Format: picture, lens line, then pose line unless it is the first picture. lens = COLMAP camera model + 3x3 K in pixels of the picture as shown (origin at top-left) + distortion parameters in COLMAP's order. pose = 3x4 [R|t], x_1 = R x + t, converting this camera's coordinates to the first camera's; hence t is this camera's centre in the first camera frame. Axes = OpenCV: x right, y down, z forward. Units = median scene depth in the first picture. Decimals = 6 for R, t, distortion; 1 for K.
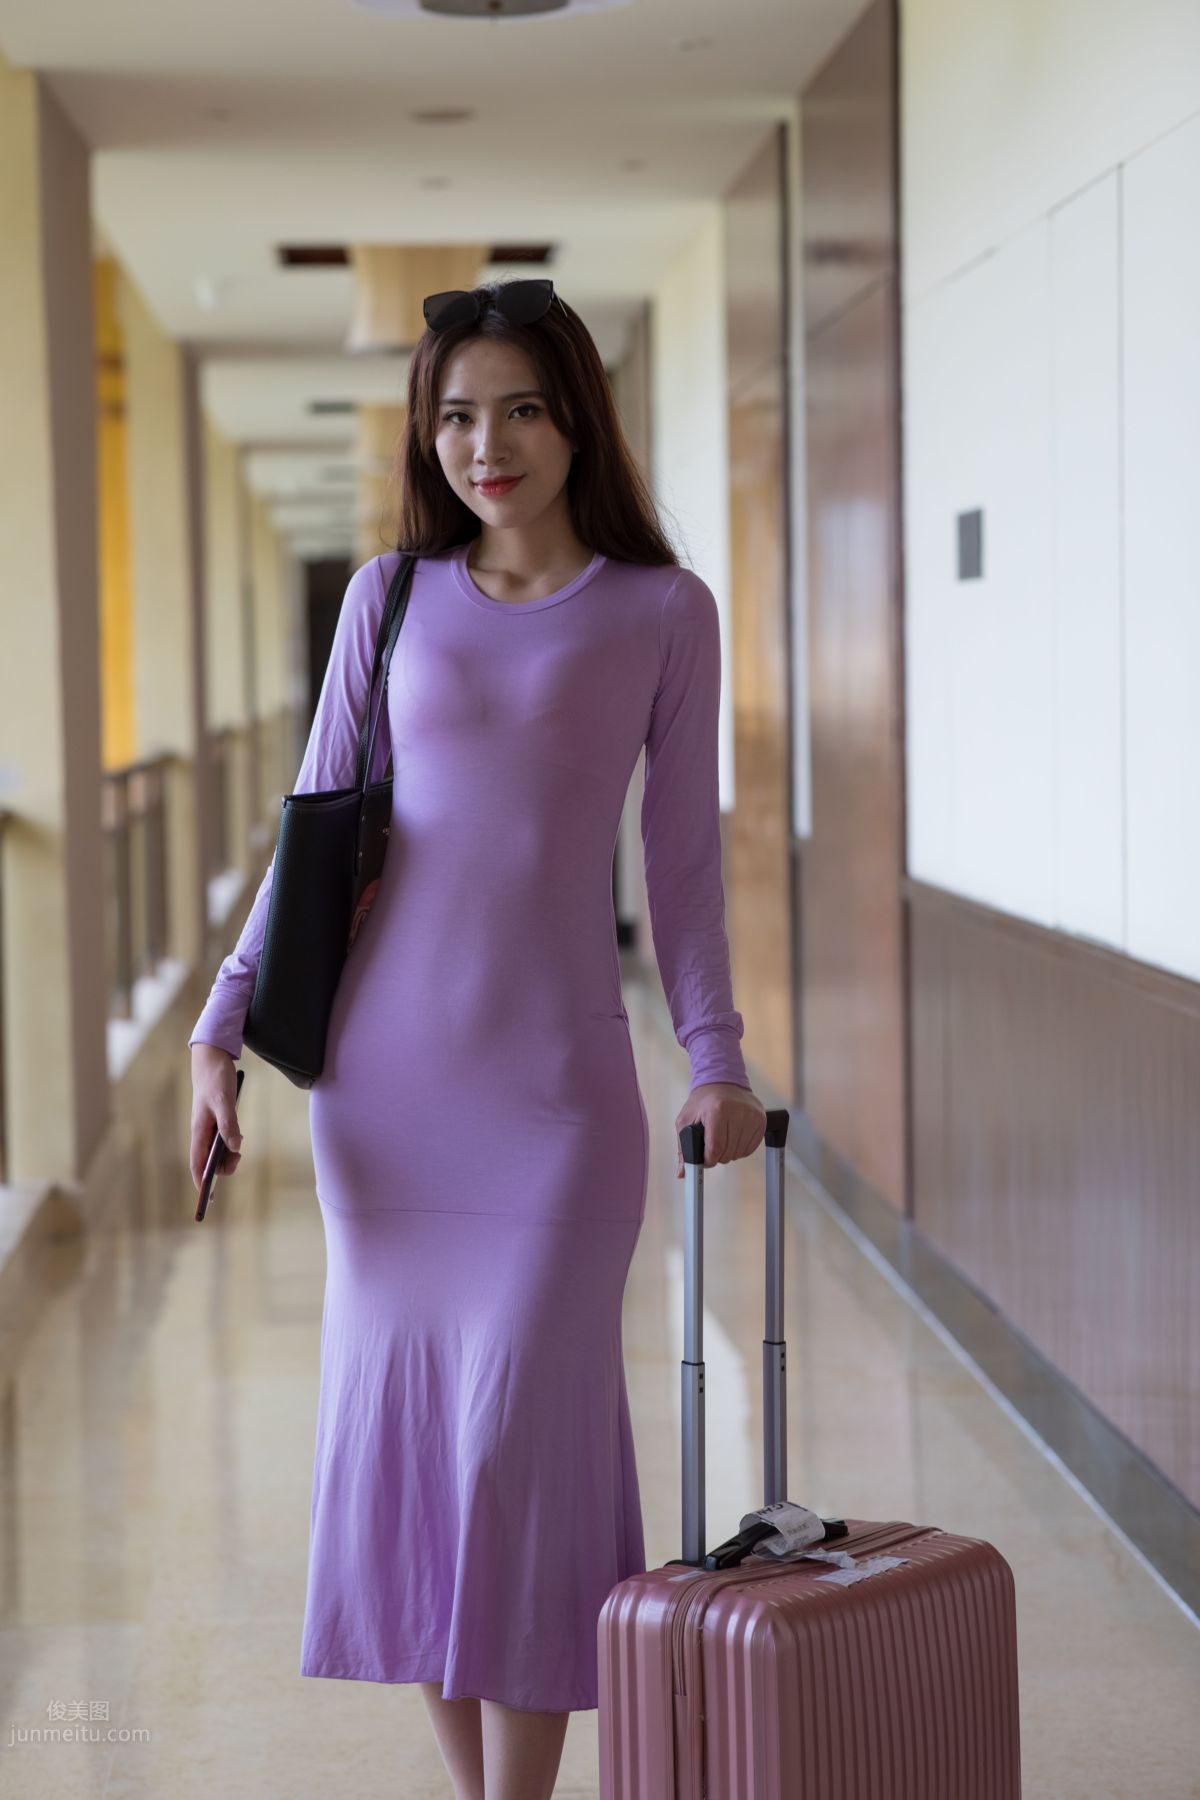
lens RADIAL K [[5011.2, 0, 604.0], [0, 5011.2, 894.2], [0, 0, 1]] dist [0.525227, 0.000000]
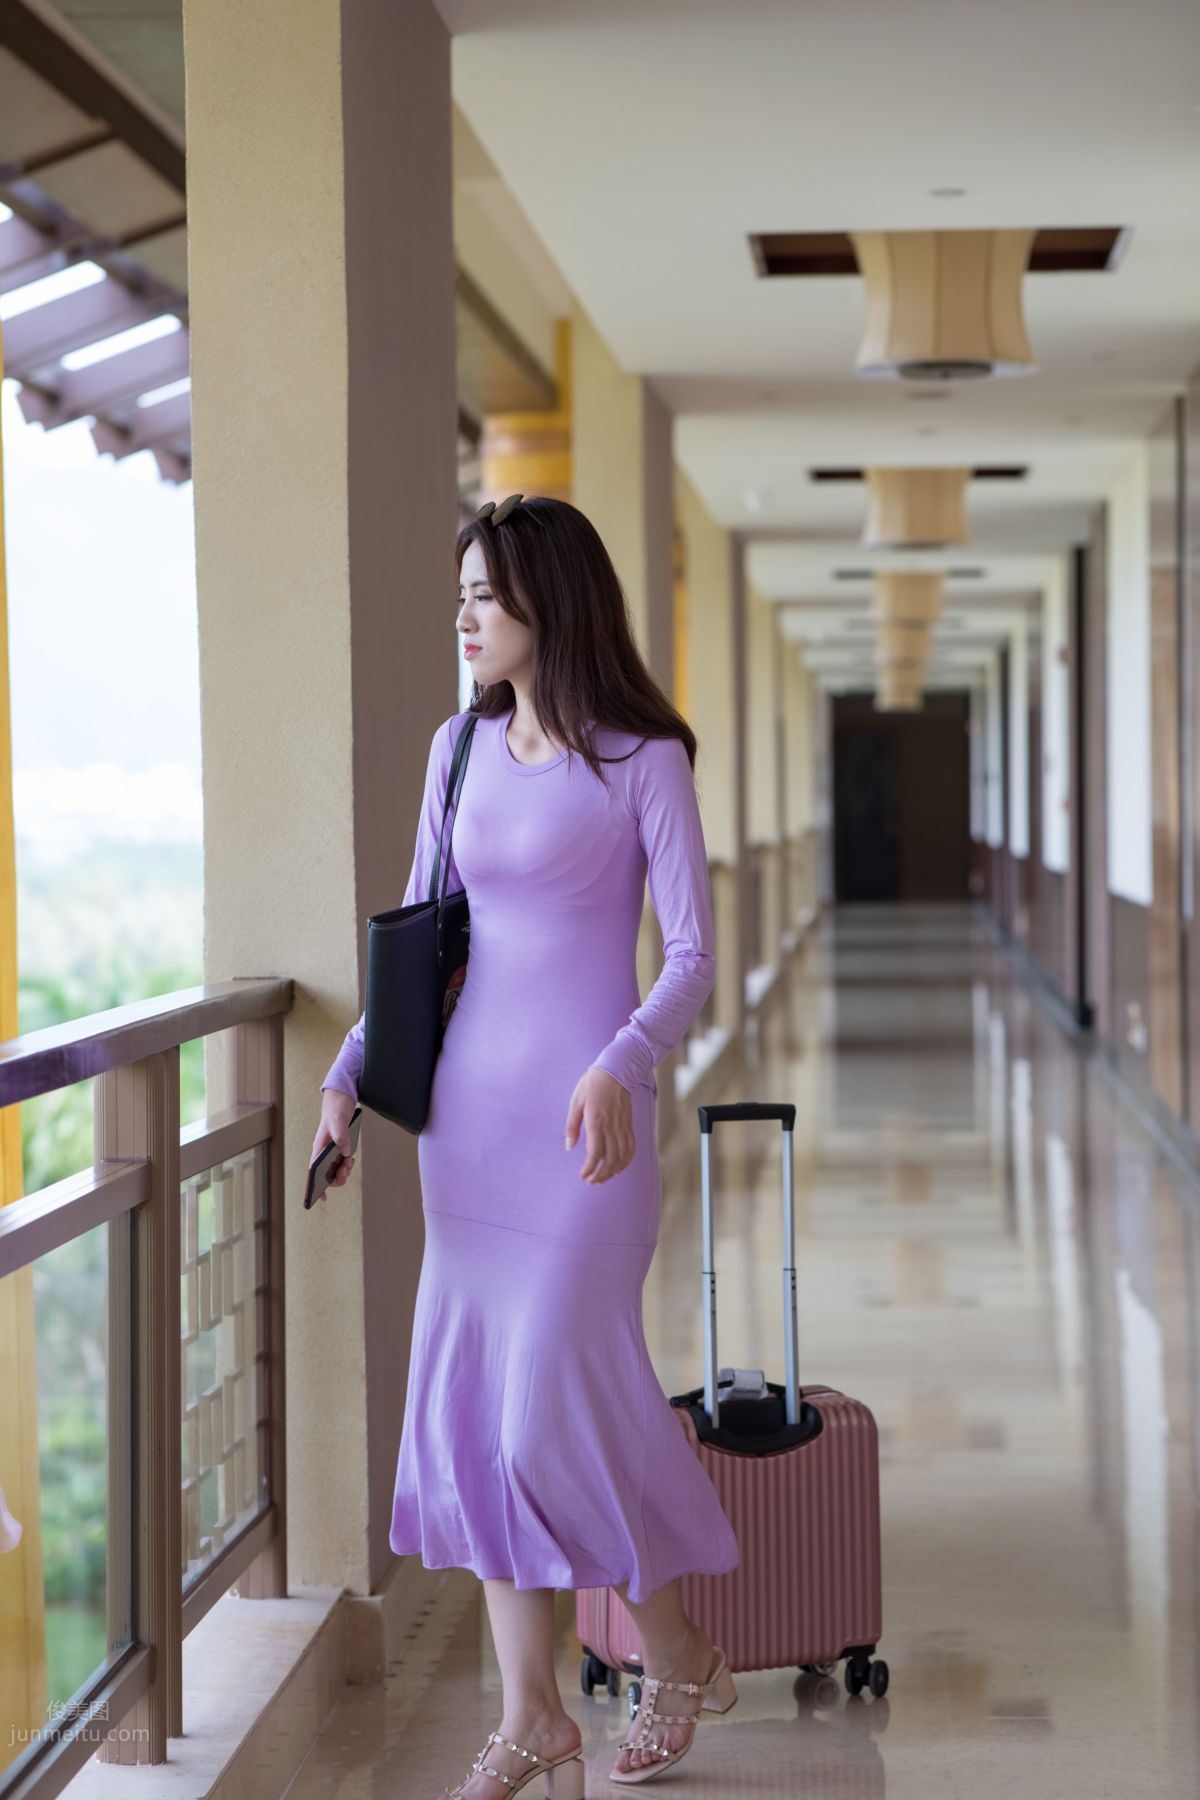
lens RADIAL K [[5011.2, 0, 603.6], [0, 5011.2, 900.4], [0, 0, 1]] dist [0.525227, 0.000000]
pose [[0.994462, 0.006068, -0.104923, 0.012419], [-0.008565, 0.999690, -0.023364, 0.008326], [0.104749, 0.024133, 0.994206, -0.183350]]
